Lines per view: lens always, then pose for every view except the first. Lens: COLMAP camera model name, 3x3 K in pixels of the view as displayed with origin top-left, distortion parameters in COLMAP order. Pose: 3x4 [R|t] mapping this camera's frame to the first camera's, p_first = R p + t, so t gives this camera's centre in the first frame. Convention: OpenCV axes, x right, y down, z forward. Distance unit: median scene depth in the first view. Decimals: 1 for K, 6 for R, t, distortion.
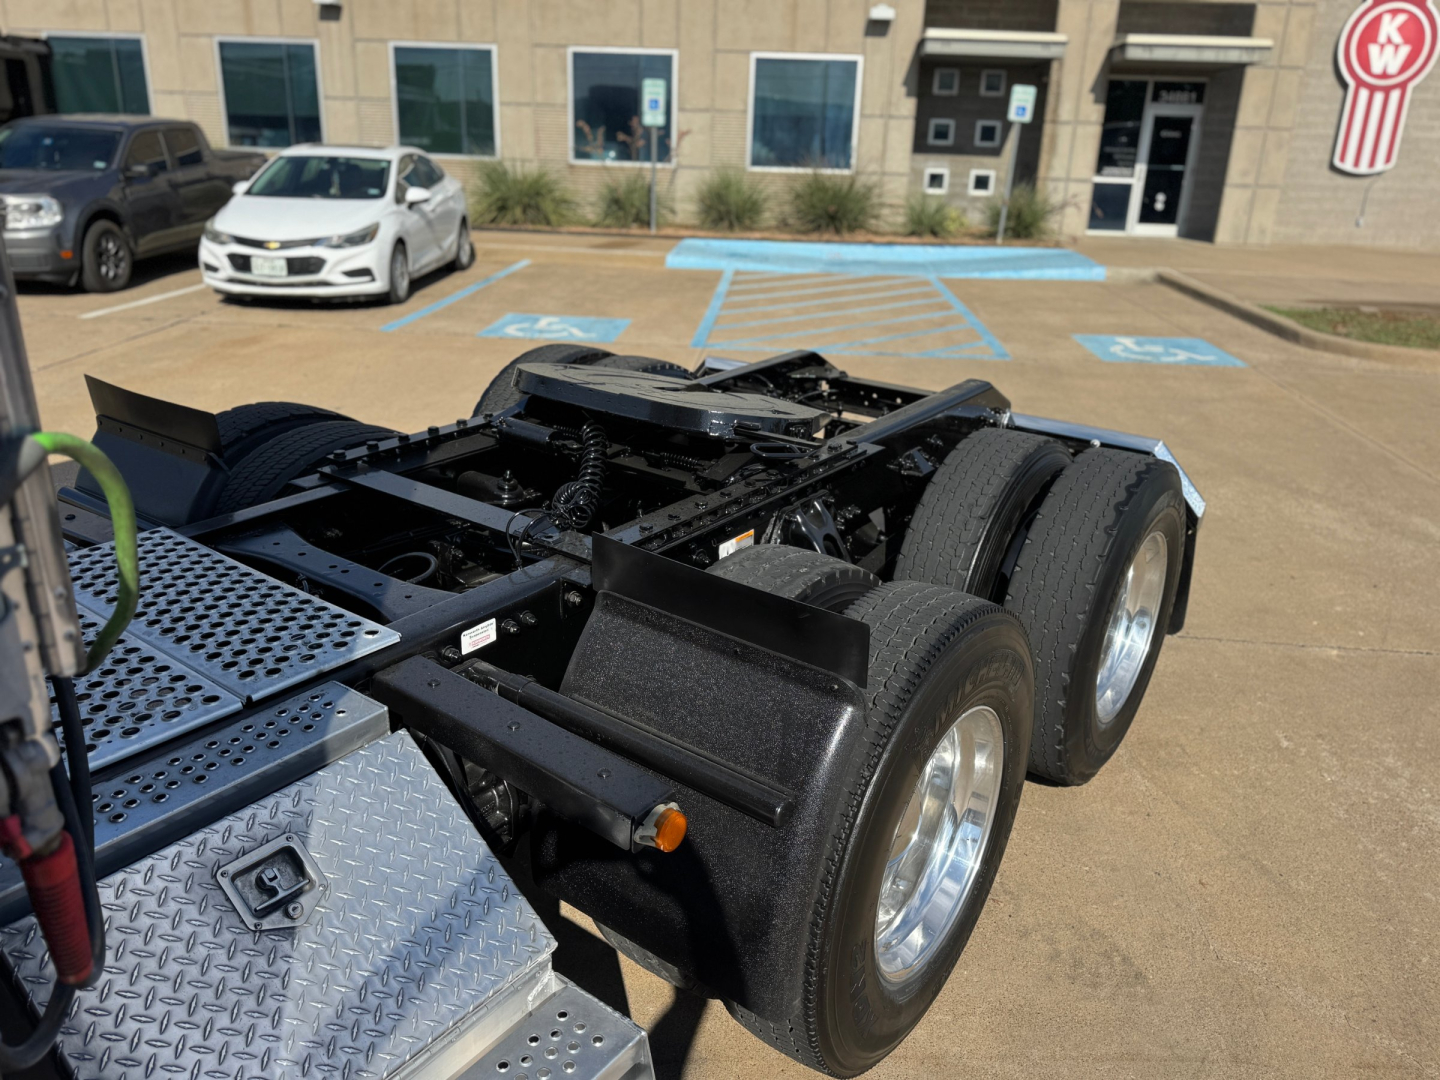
lens RADIAL K [[1090.2, 0, 719.0], [0, 1090.2, 543.8], [0, 0, 1]] dist [0.021889, -0.030705]
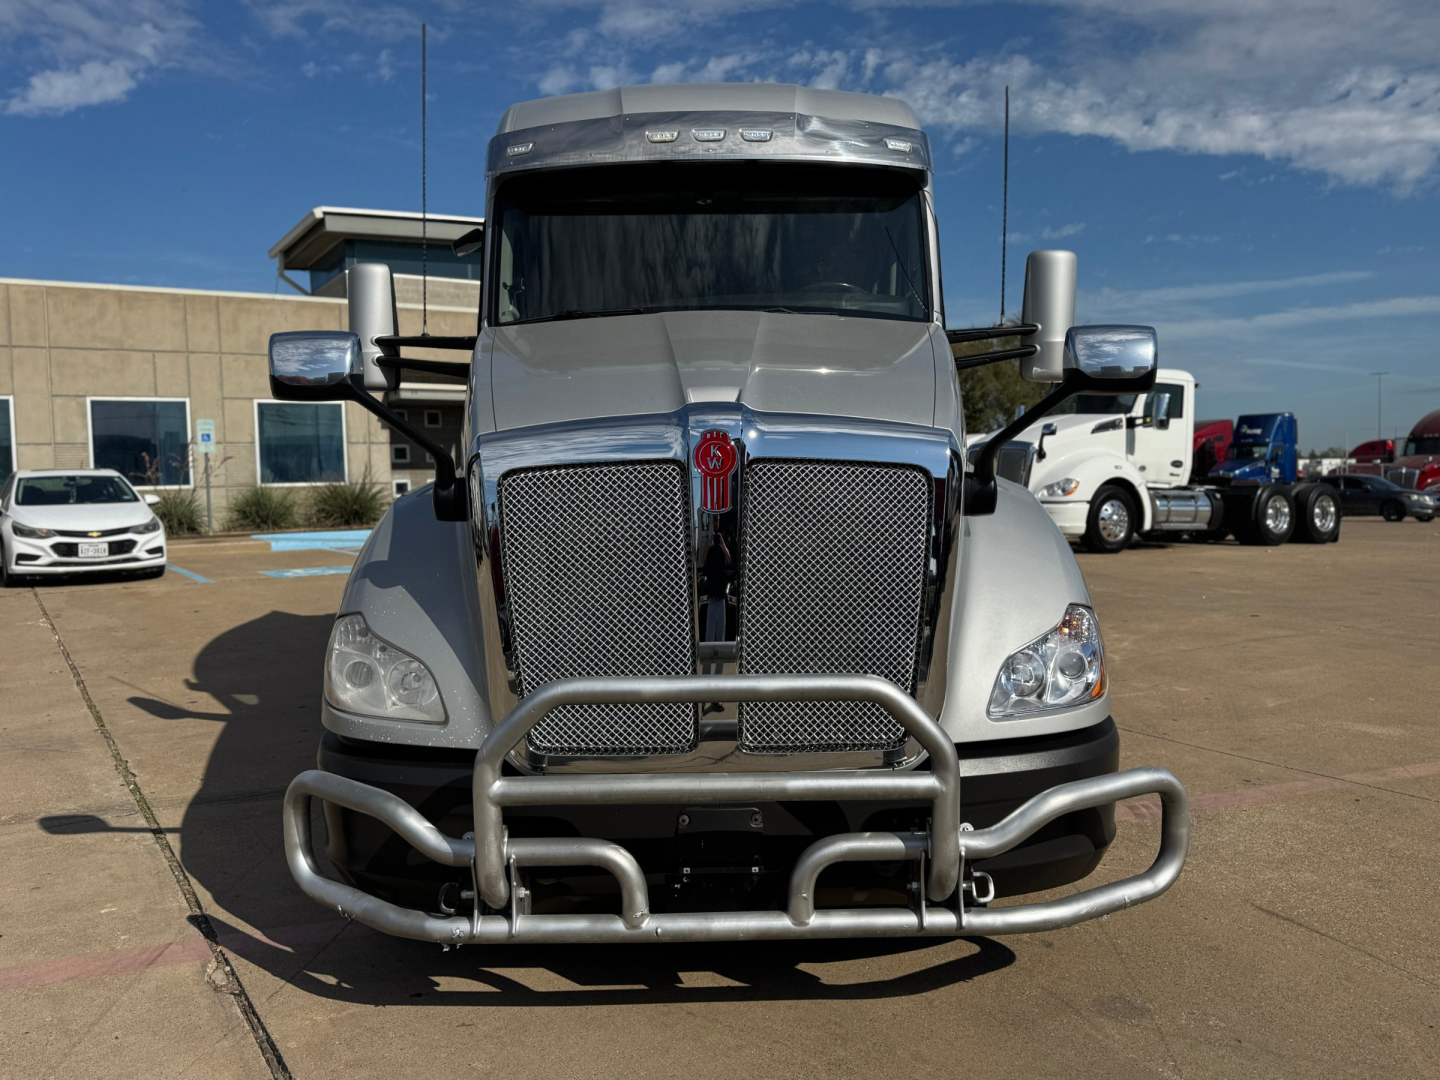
lens RADIAL K [[1090.2, 0, 719.0], [0, 1090.2, 543.8], [0, 0, 1]] dist [0.021889, -0.030705]
pose [[0.810199, -0.086727, 0.579704, -0.284083], [0.247646, 0.947037, -0.204431, 0.102207], [-0.531272, 0.309191, 0.788766, -0.235111]]
